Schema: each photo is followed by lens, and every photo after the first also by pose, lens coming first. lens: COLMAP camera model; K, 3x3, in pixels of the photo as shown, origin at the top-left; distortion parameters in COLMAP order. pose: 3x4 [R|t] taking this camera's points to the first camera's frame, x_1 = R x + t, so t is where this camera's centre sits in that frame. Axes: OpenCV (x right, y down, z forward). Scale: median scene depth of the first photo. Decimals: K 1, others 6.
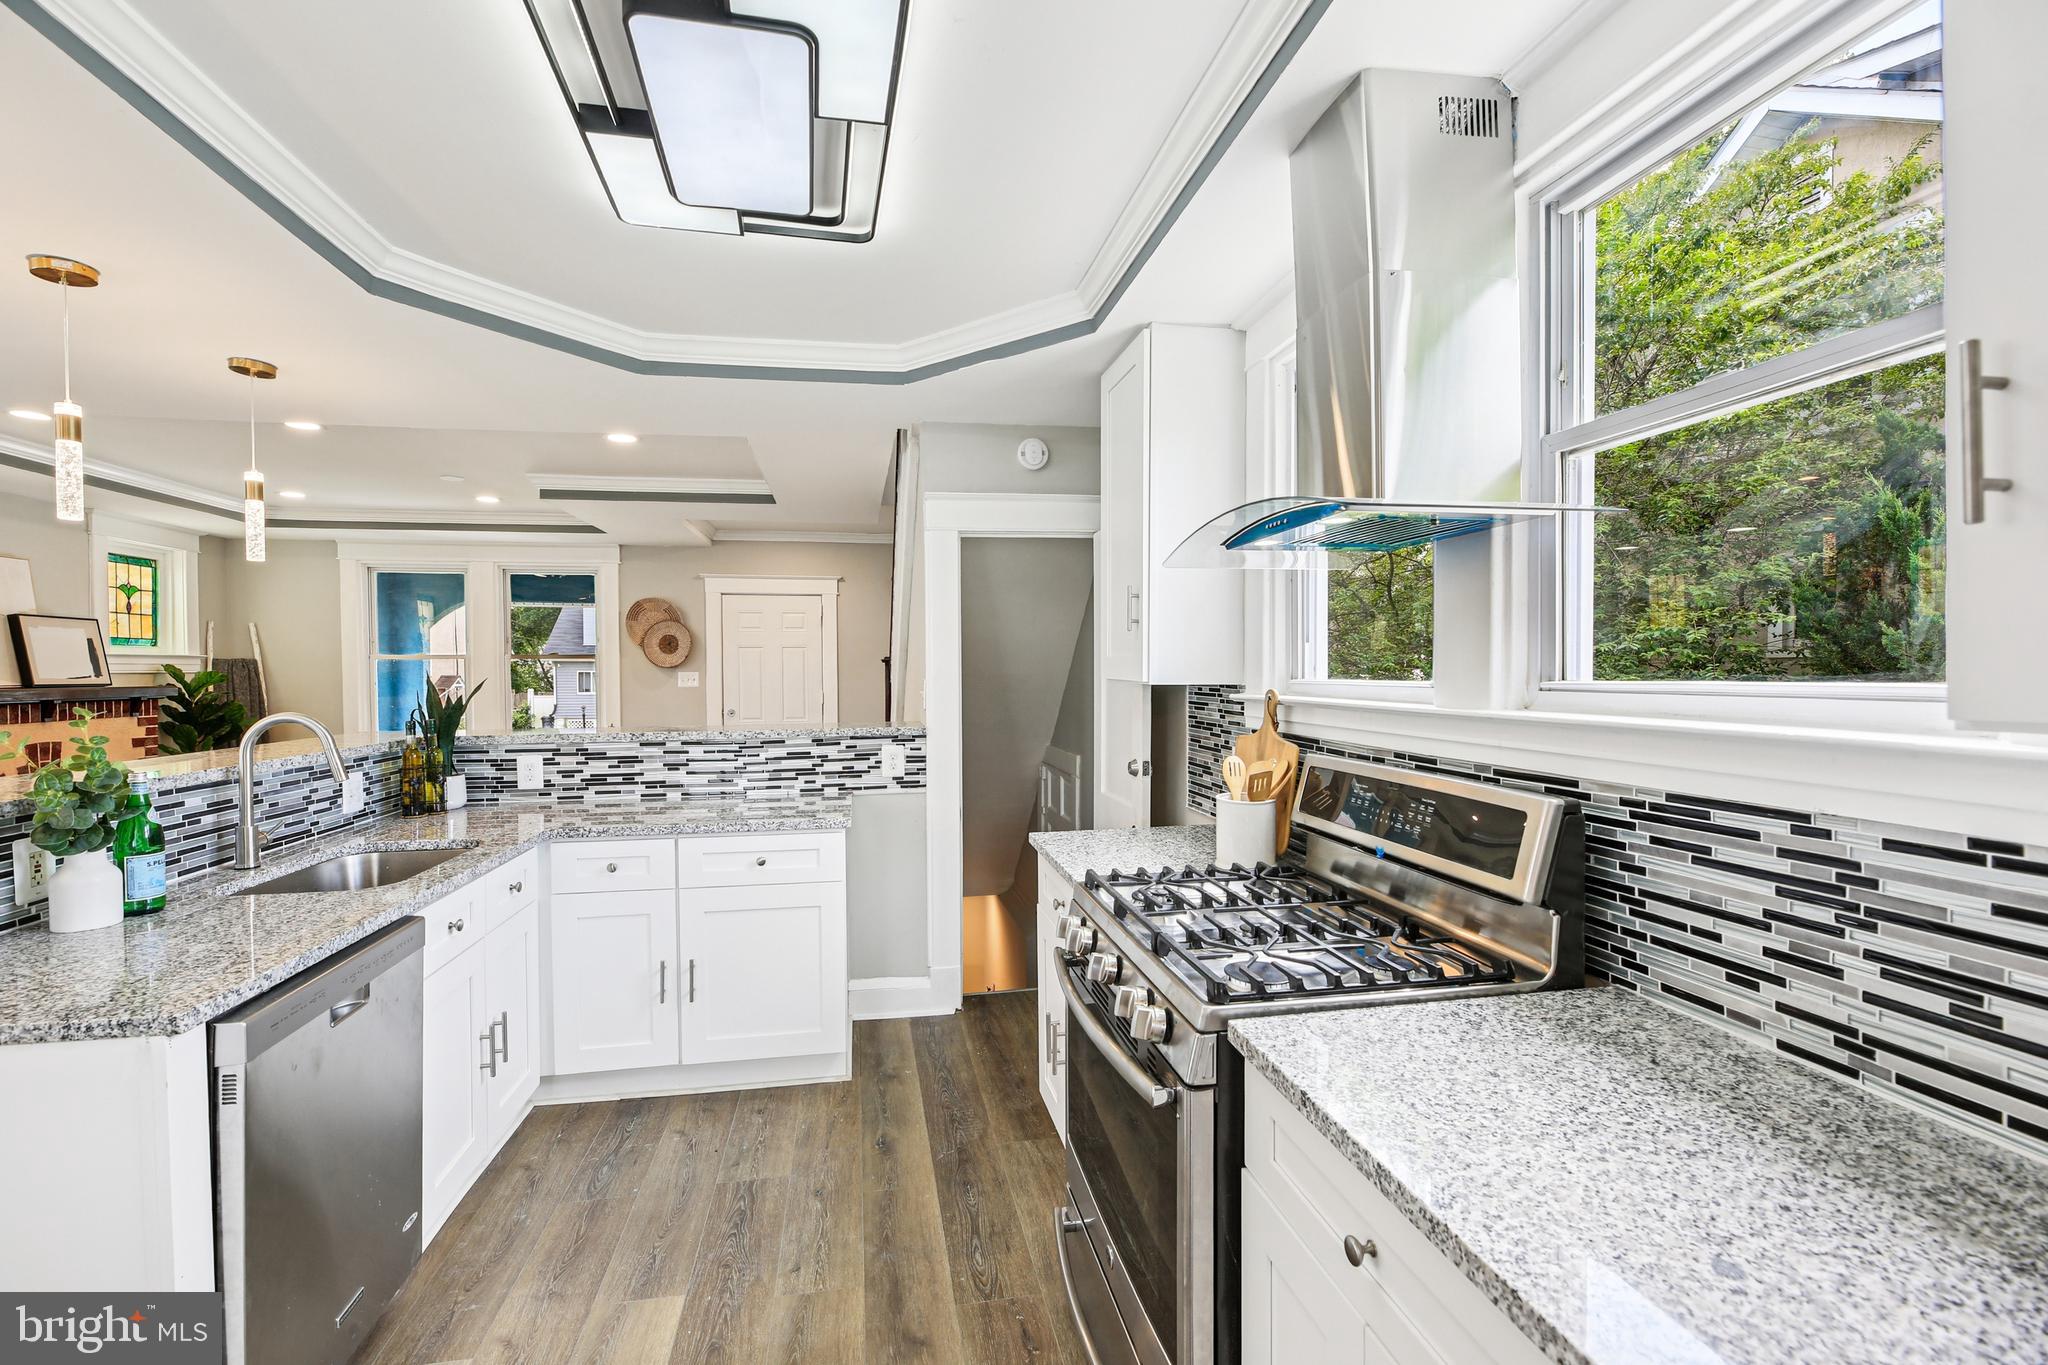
lens RADIAL K [[879.2, 0, 1009.4], [0, 879.2, 679.6], [0, 0, 1]] dist [-0.001652, -0.002231]
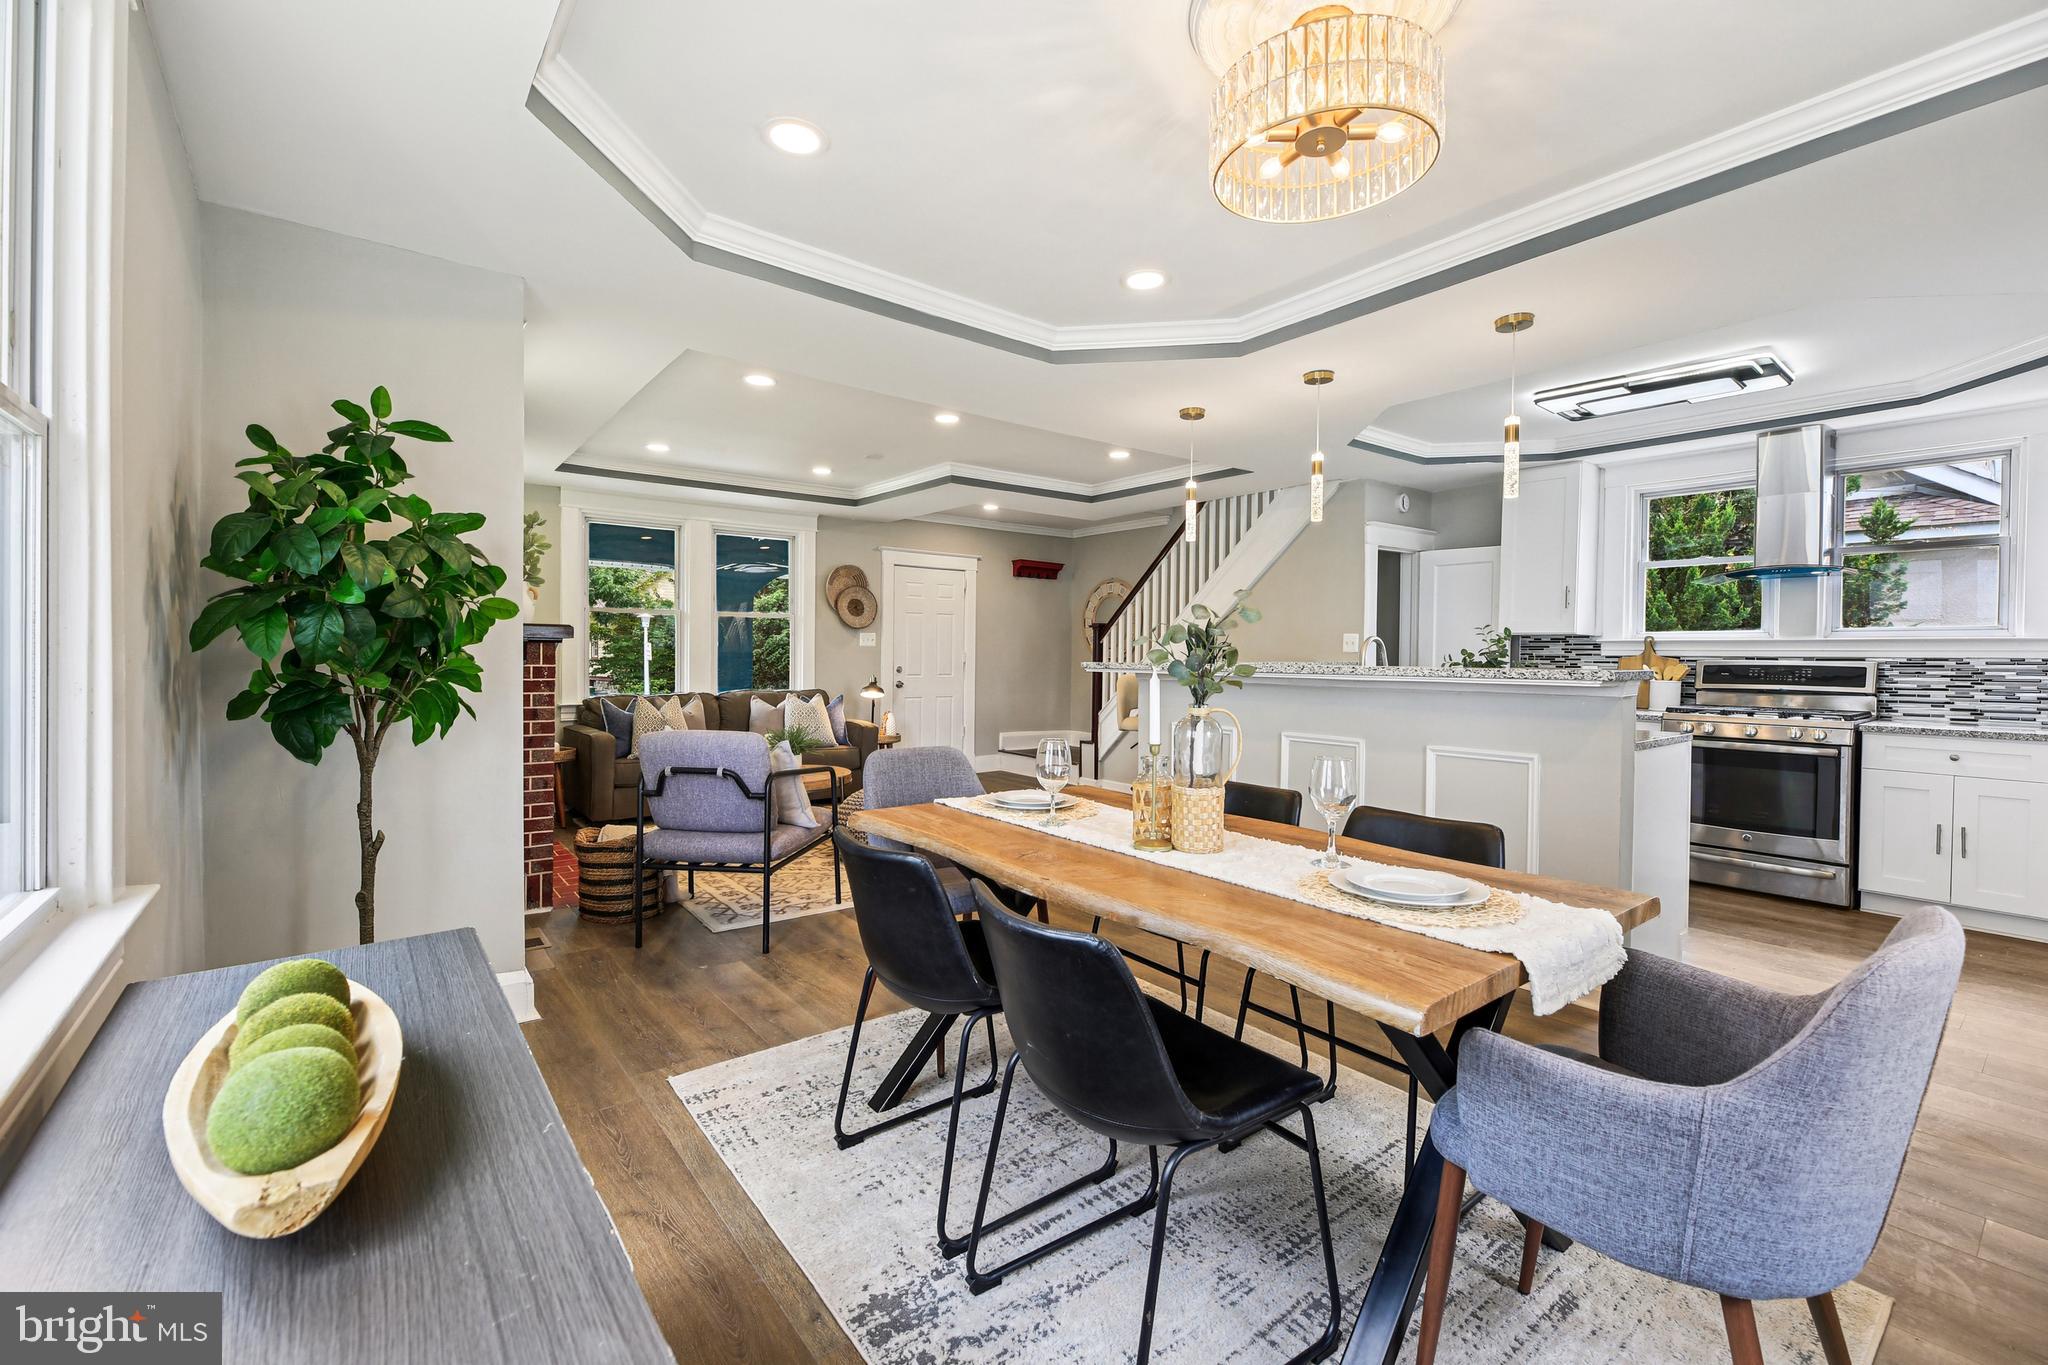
lens RADIAL K [[879.2, 0, 1009.8], [0, 879.2, 671.4], [0, 0, 1]] dist [-0.001652, -0.002231]
pose [[0.887872, 0.004245, 0.460072, -1.759570], [-0.007342, 0.999961, 0.004943, 0.082385], [-0.460033, -0.007767, 0.887868, -0.197829]]
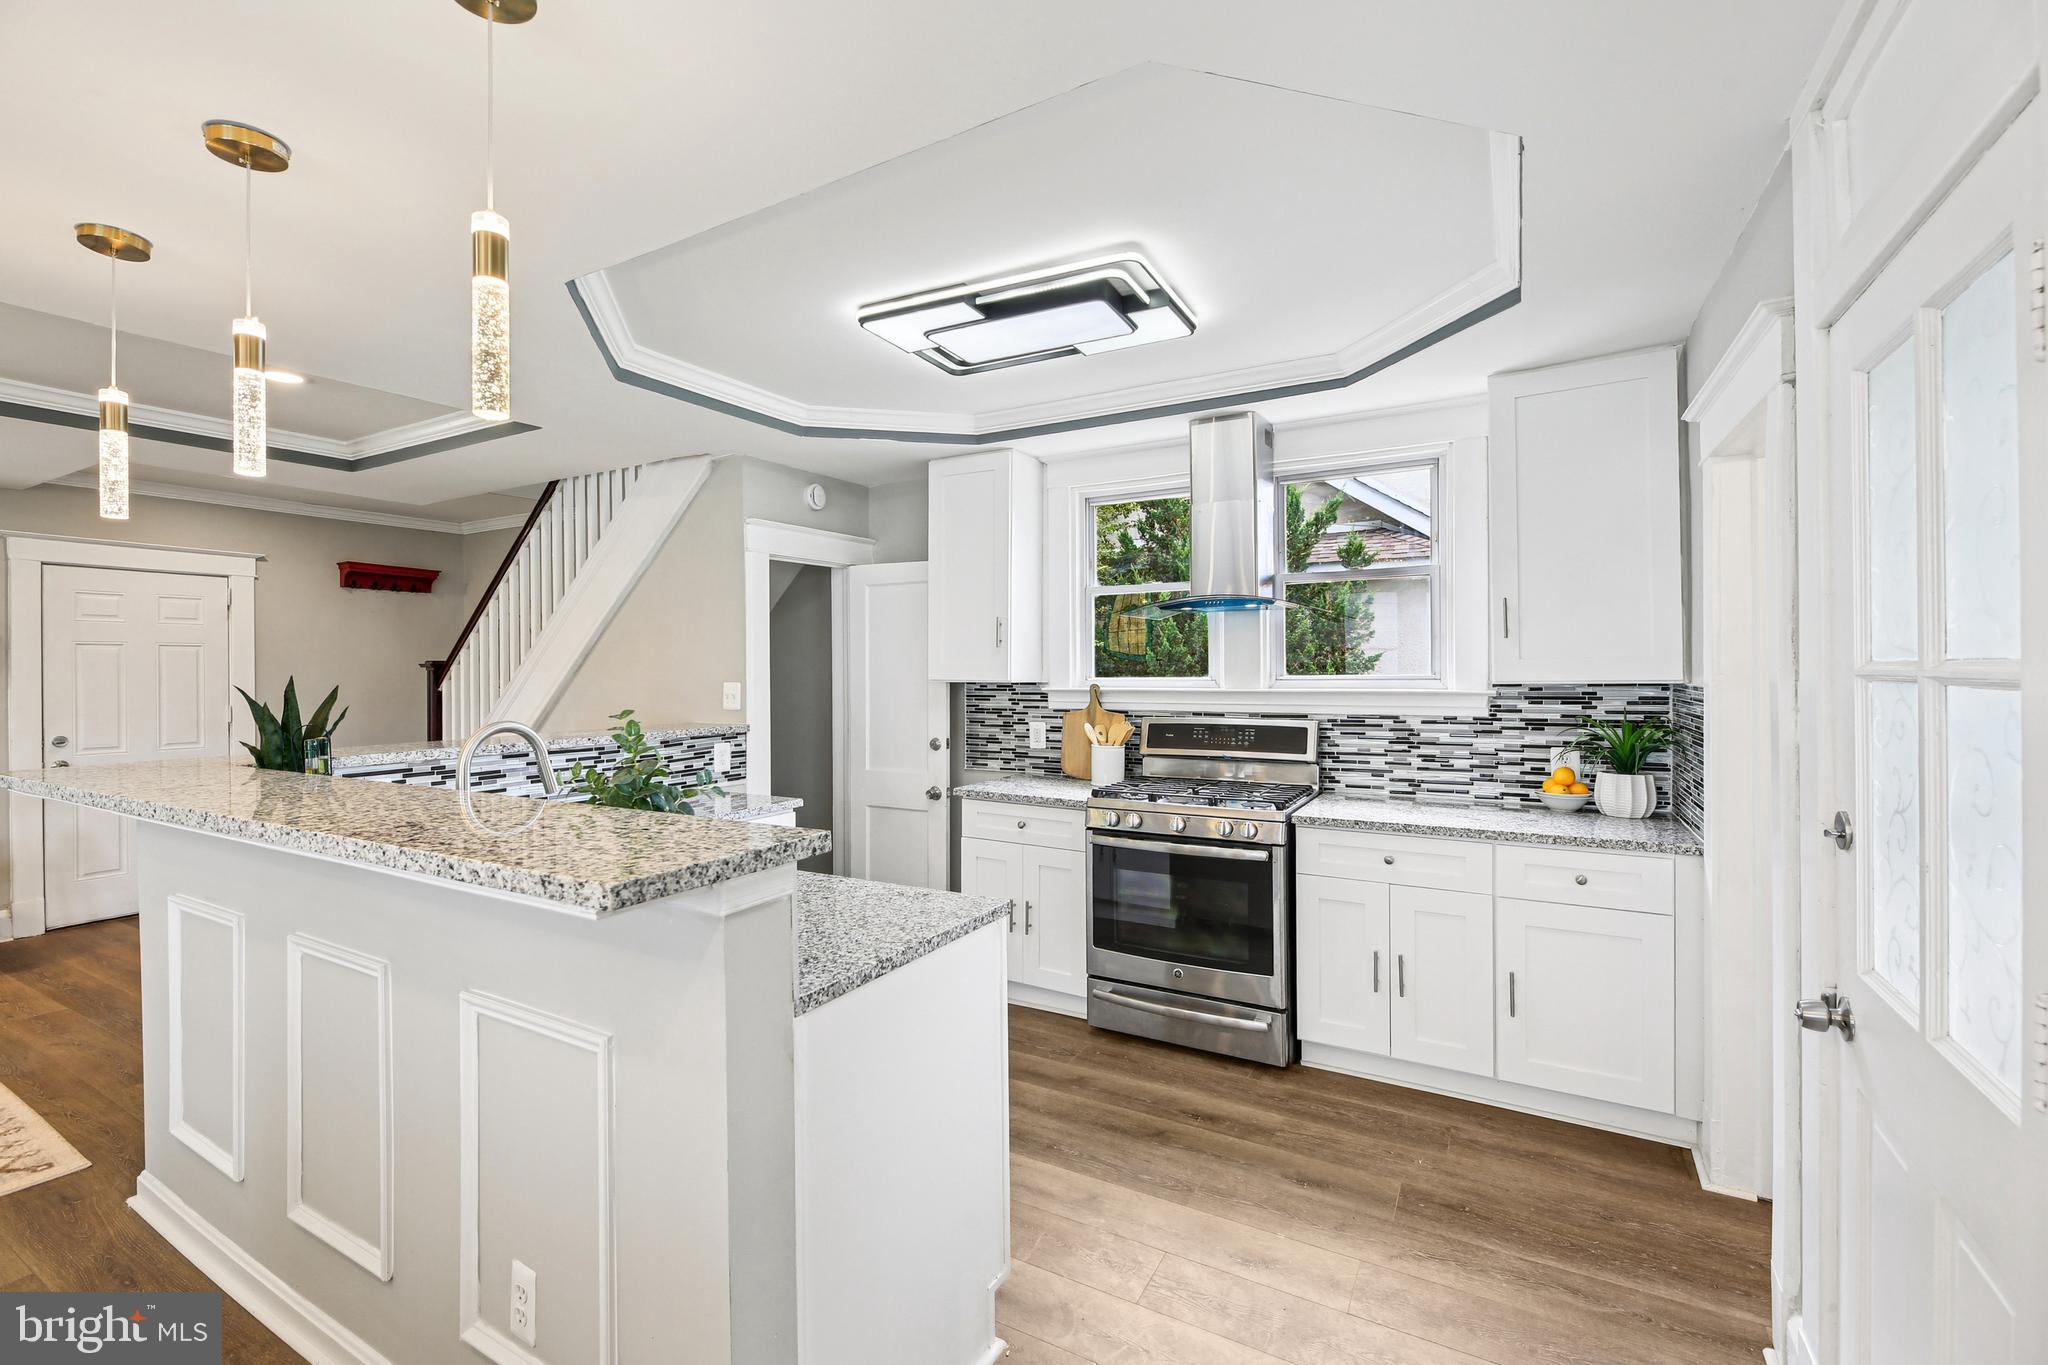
lens RADIAL K [[879.2, 0, 1035.0], [0, 879.2, 672.0], [0, 0, 1]] dist [-0.001652, -0.002231]
pose [[0.631986, -0.000669, 0.774979, -0.888791], [0.013170, 0.999864, -0.009877, 0.002557], [-0.774868, 0.016448, 0.631909, 0.002198]]
